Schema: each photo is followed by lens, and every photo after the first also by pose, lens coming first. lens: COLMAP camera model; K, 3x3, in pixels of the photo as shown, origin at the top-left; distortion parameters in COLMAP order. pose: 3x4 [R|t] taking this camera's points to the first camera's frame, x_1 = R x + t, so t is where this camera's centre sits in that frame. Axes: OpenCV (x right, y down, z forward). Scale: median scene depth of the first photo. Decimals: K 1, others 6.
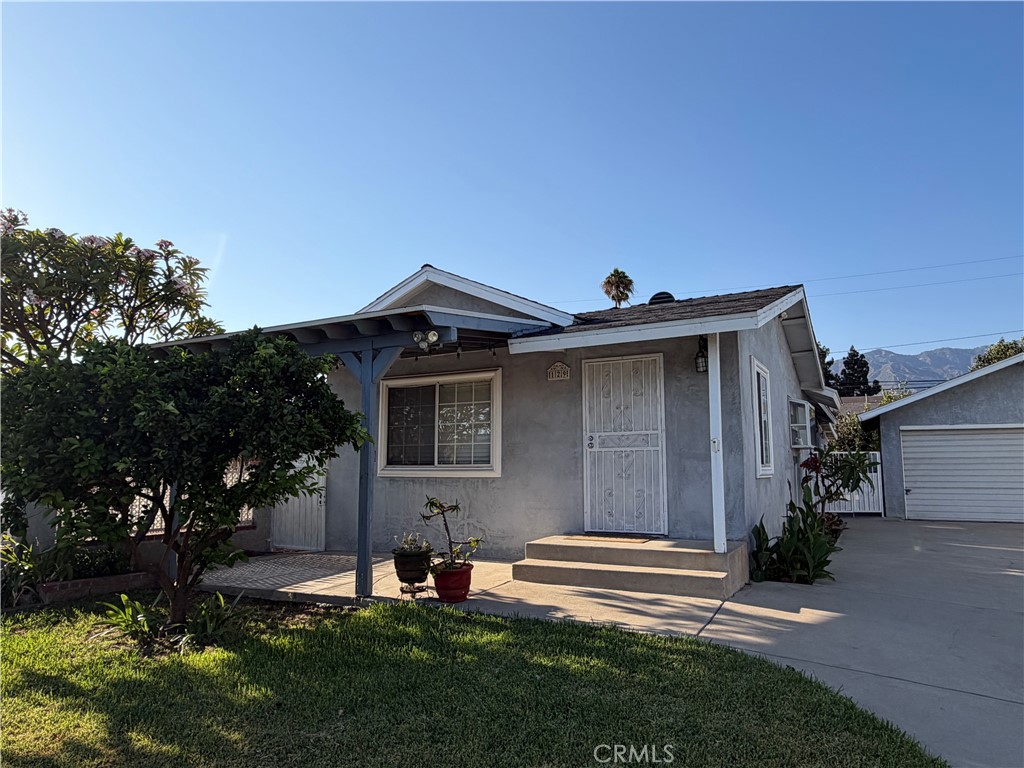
lens RADIAL K [[655.4, 0, 511.6], [0, 655.4, 389.7], [0, 0, 1]] dist [-0.003775, 0.009007]
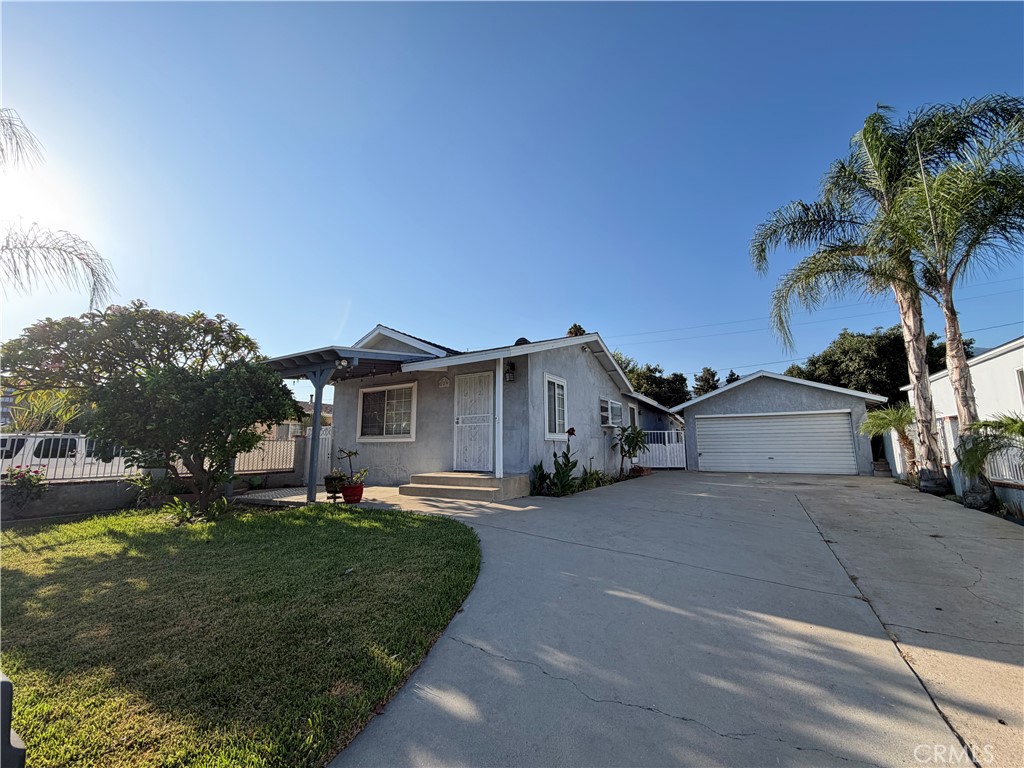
lens RADIAL K [[407.9, 0, 509.5], [0, 407.9, 385.1], [0, 0, 1]] dist [0.000669, 0.000110]
pose [[0.999157, -0.008113, -0.040240, 0.353779], [0.006699, 0.999360, -0.035149, 0.024763], [0.040499, 0.034850, 0.998572, -0.138793]]
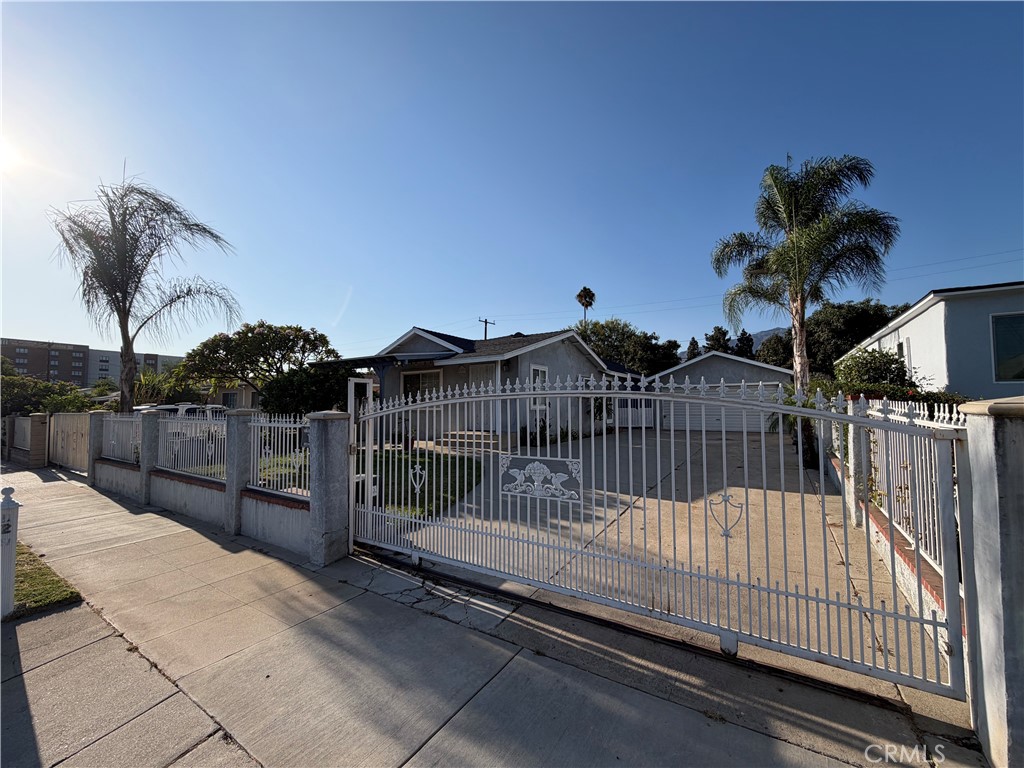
lens RADIAL K [[407.9, 0, 508.4], [0, 407.9, 386.7], [0, 0, 1]] dist [0.000669, 0.000110]
pose [[0.996839, -0.006805, -0.079151, 0.456119], [0.012617, 0.997239, 0.073173, -0.090189], [0.078435, -0.073941, 0.994173, -0.714491]]
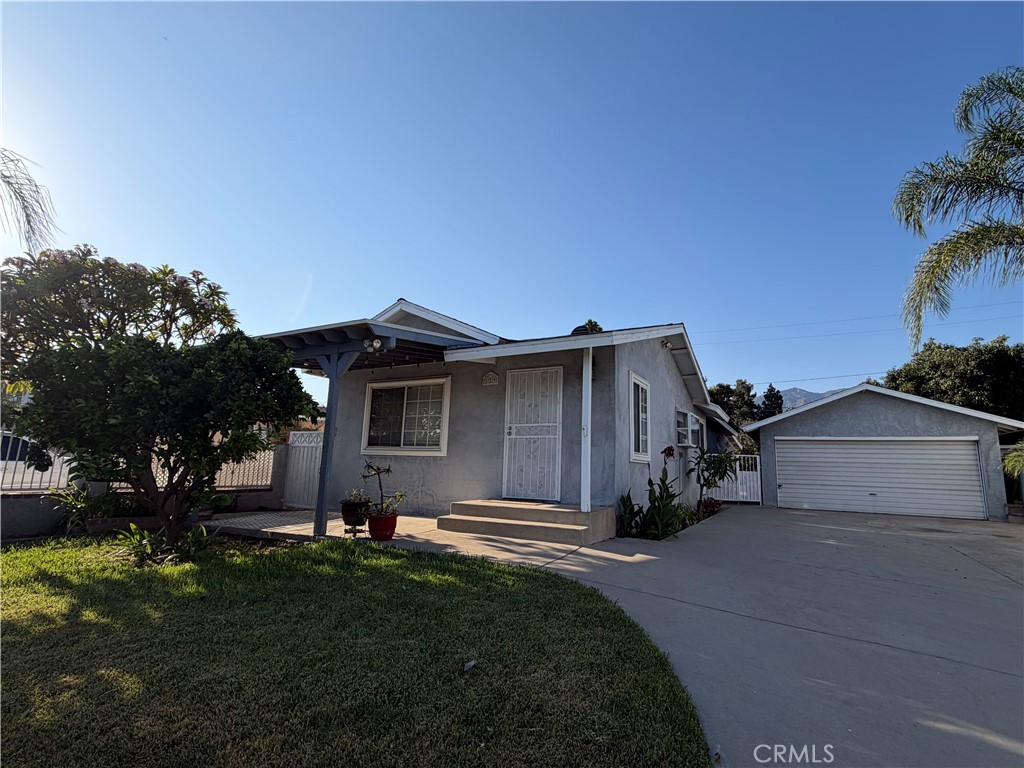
lens RADIAL K [[491.8, 0, 511.7], [0, 491.8, 384.3], [0, 0, 1]] dist [0.001397, 0.000485]
pose [[0.999323, 0.034257, -0.013415, 0.154368], [-0.034882, 0.998165, -0.049494, 0.038733], [0.011695, 0.049929, 0.998684, -0.015161]]
